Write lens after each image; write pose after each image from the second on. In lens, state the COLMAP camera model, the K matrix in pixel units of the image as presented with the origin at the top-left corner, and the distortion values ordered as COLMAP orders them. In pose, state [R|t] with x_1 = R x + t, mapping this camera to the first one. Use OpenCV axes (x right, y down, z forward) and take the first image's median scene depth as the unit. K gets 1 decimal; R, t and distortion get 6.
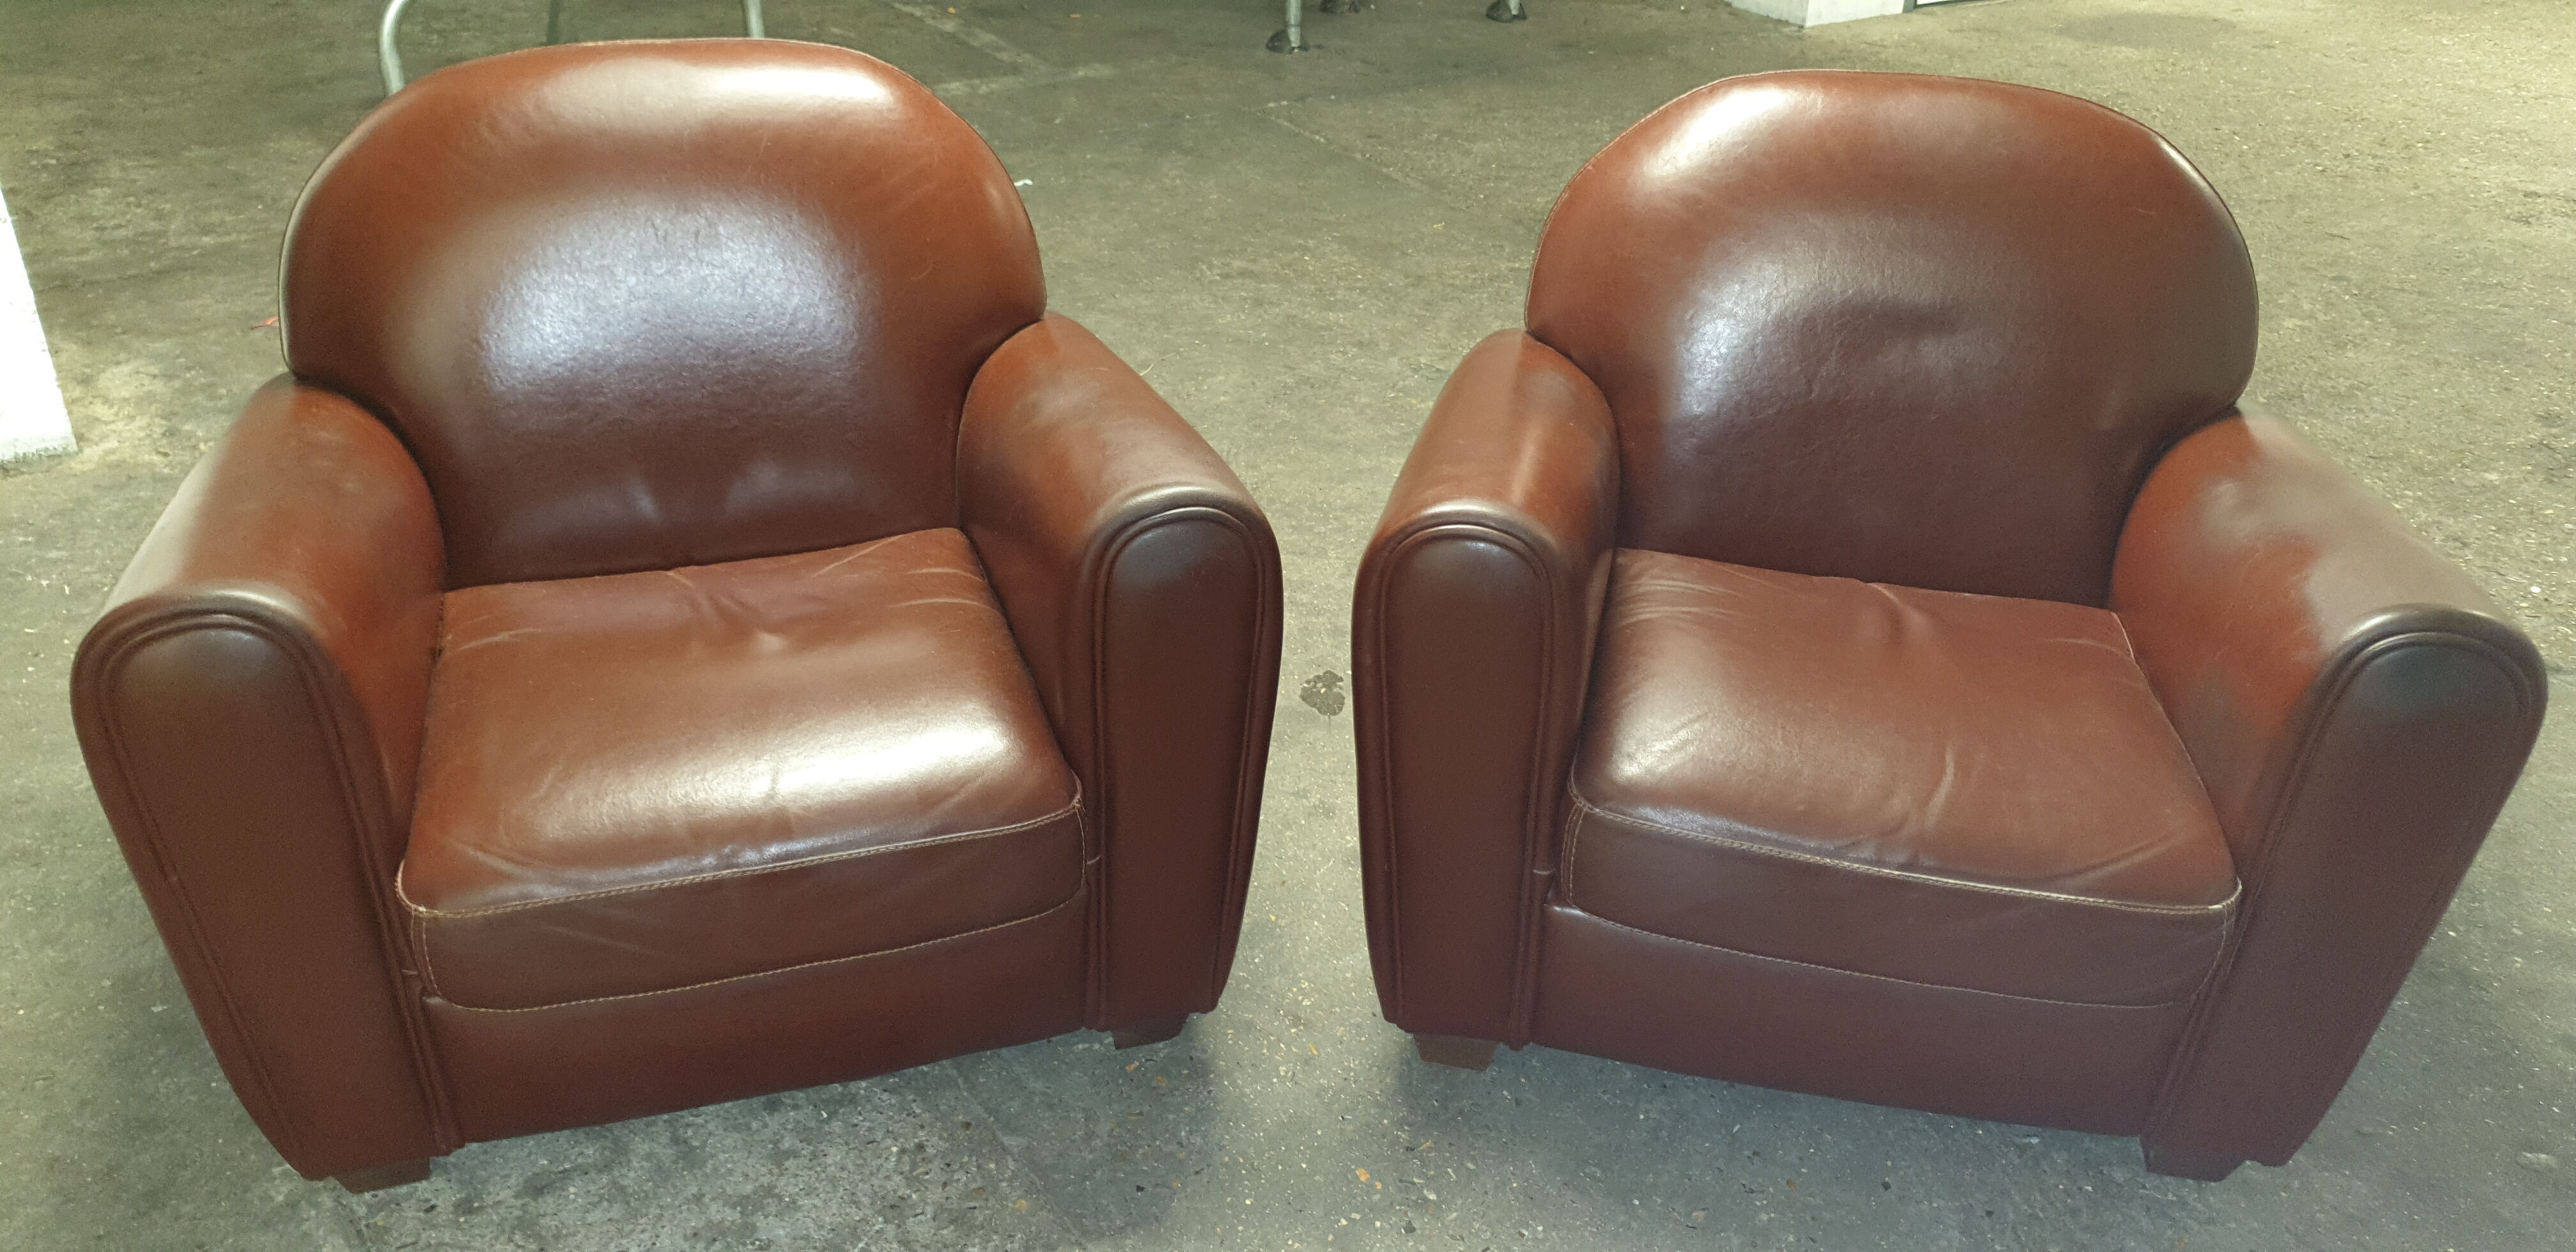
lens RADIAL K [[1996.8, 0, 1277.4], [0, 1996.8, 635.5], [0, 0, 1]] dist [-0.012681, 0.037882]
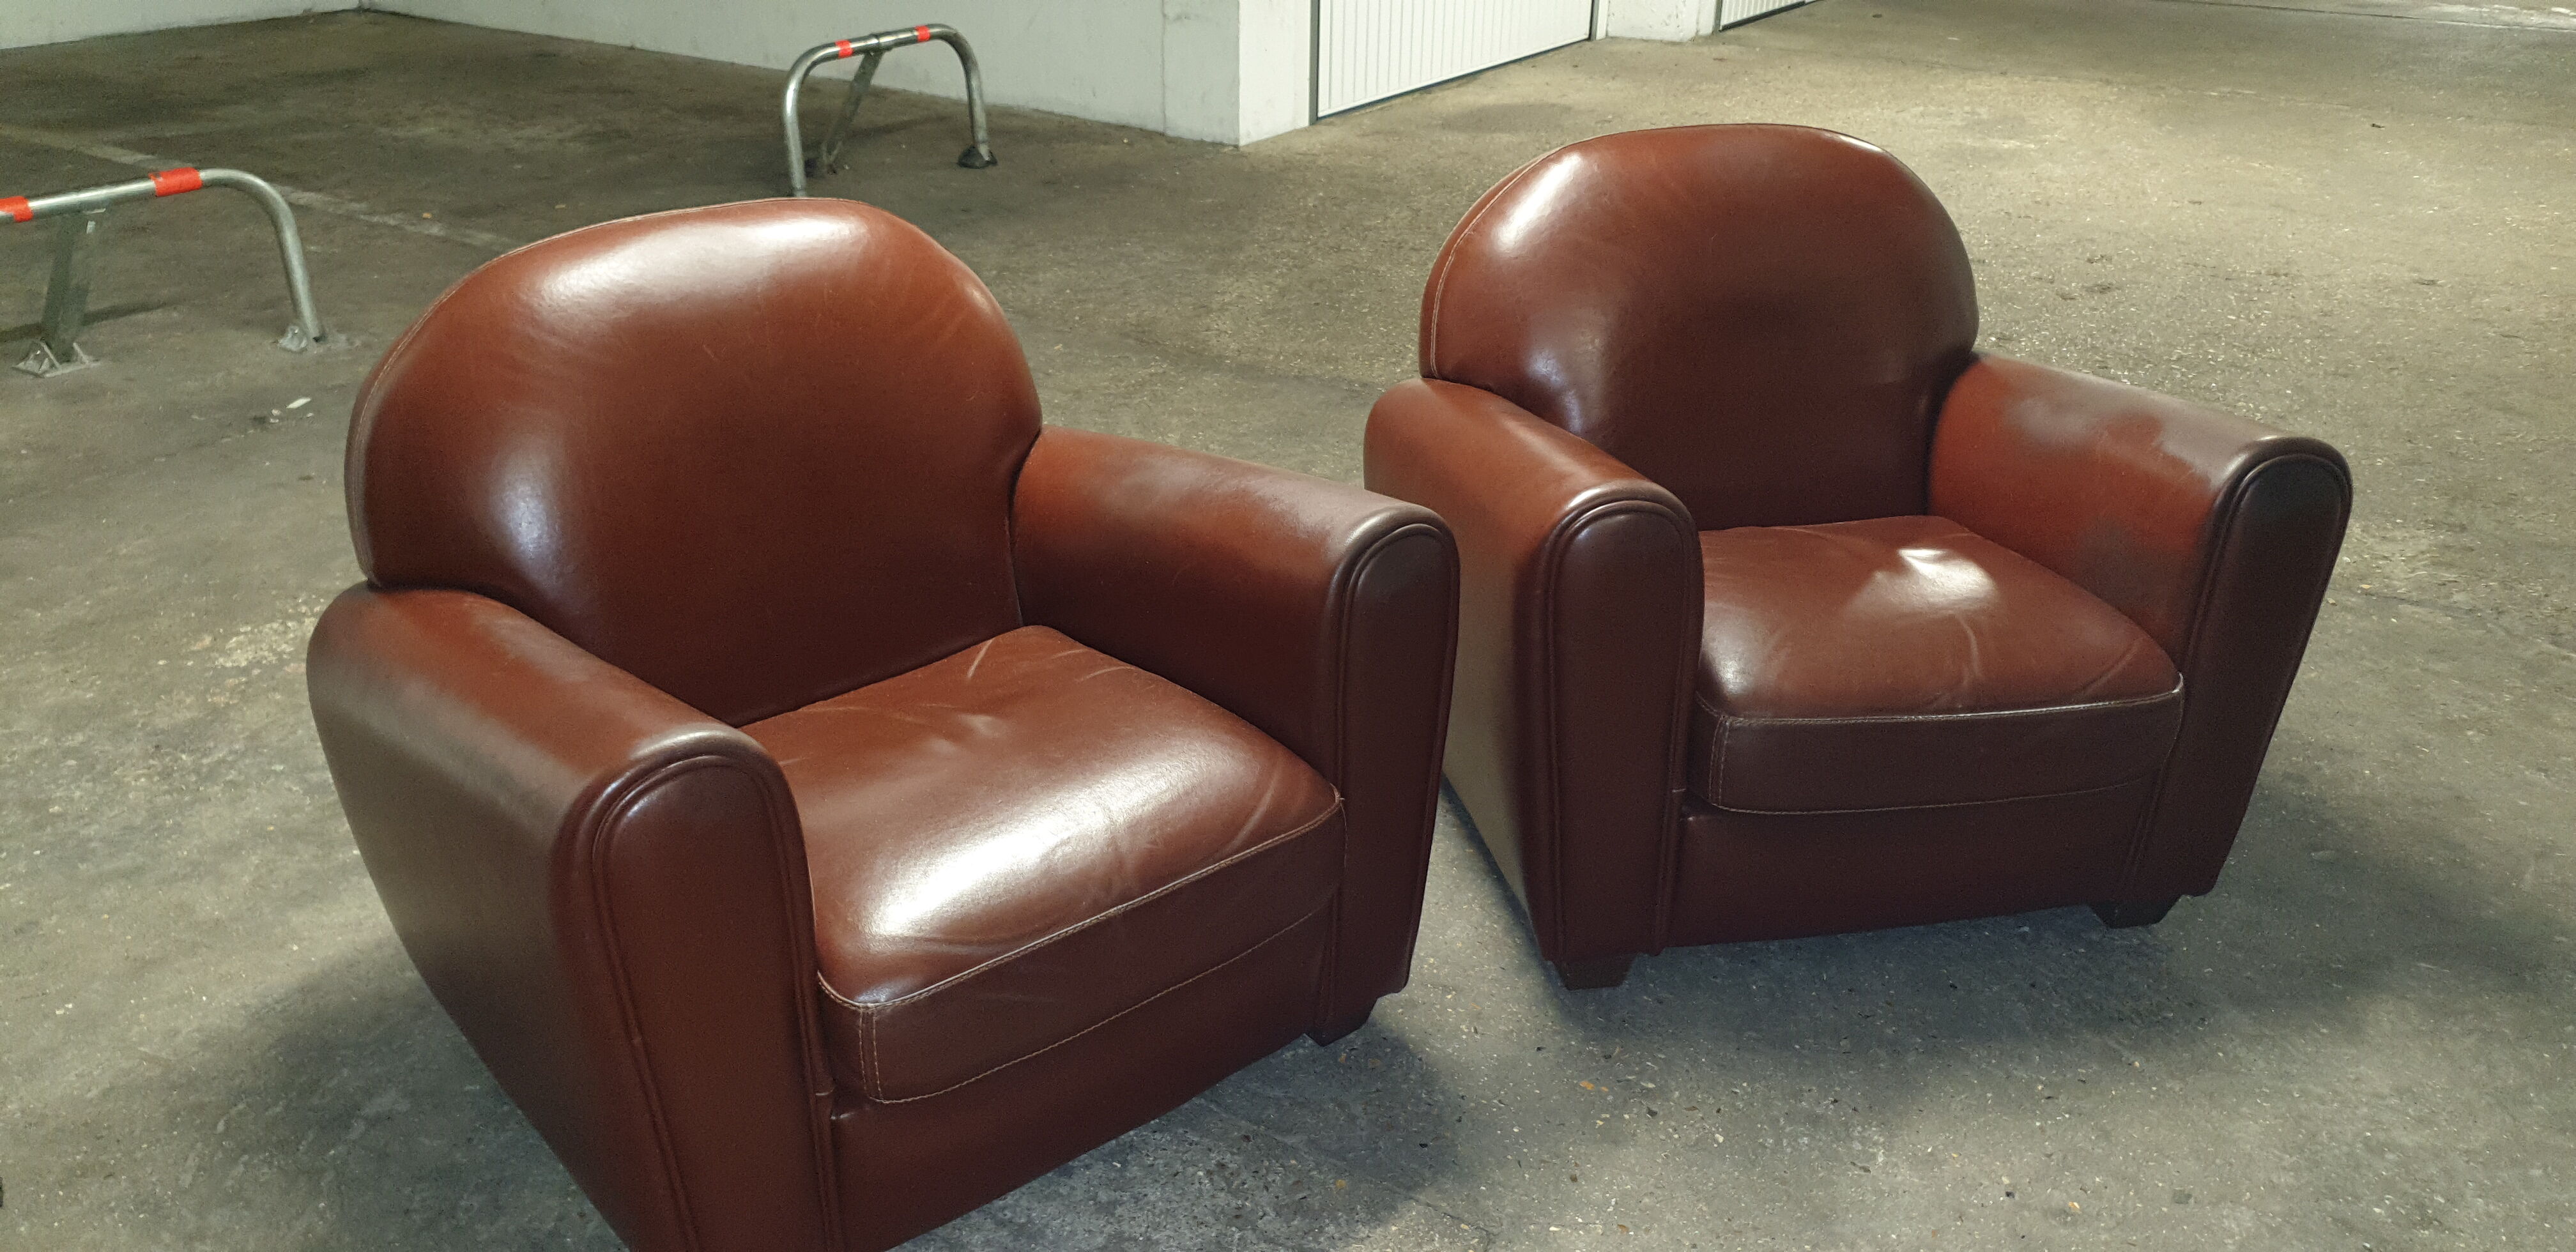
lens RADIAL K [[1996.8, 0, 1266.7], [0, 1996.8, 612.7], [0, 0, 1]] dist [-0.012681, 0.037882]
pose [[0.925519, -0.177385, 0.334588, -0.450507], [0.205343, 0.977421, -0.049821, 0.022101], [-0.318196, 0.114815, 0.941047, -0.055627]]
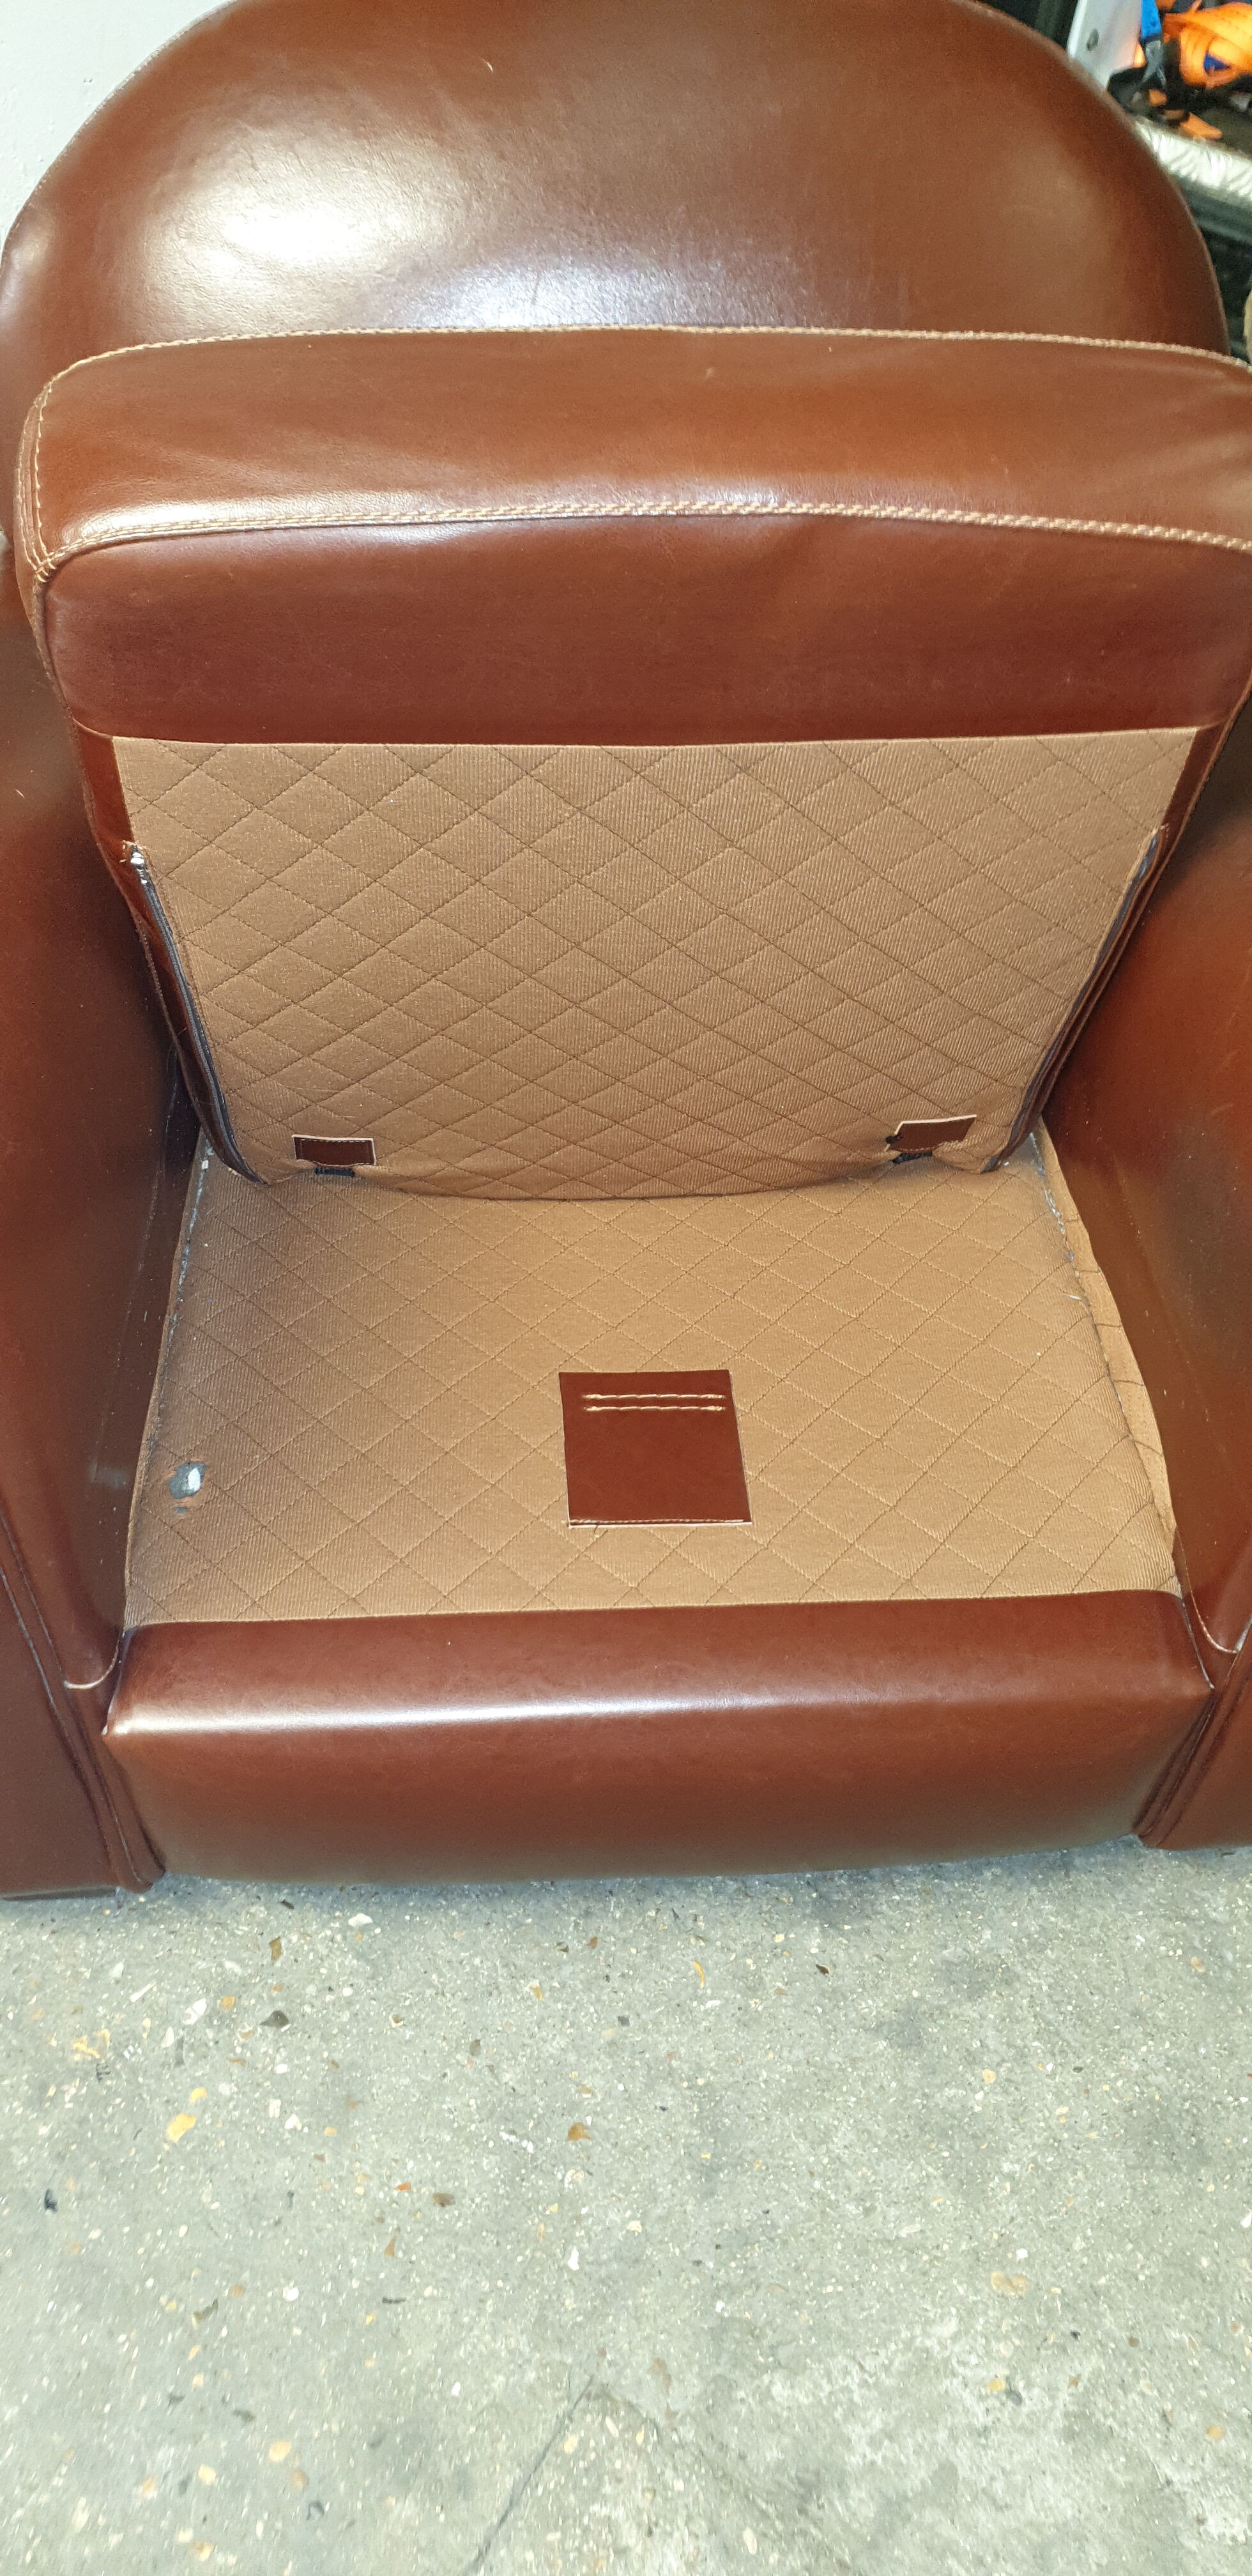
lens RADIAL K [[1996.8, 0, 637.2], [0, 1996.8, 1291.6], [0, 0, 1]] dist [-0.012681, 0.037882]
pose [[-0.361821, -0.703742, 0.611418, -0.188913], [0.423012, 0.460513, 0.780377, -0.243553], [-0.830750, 0.540995, 0.131068, 0.650364]]
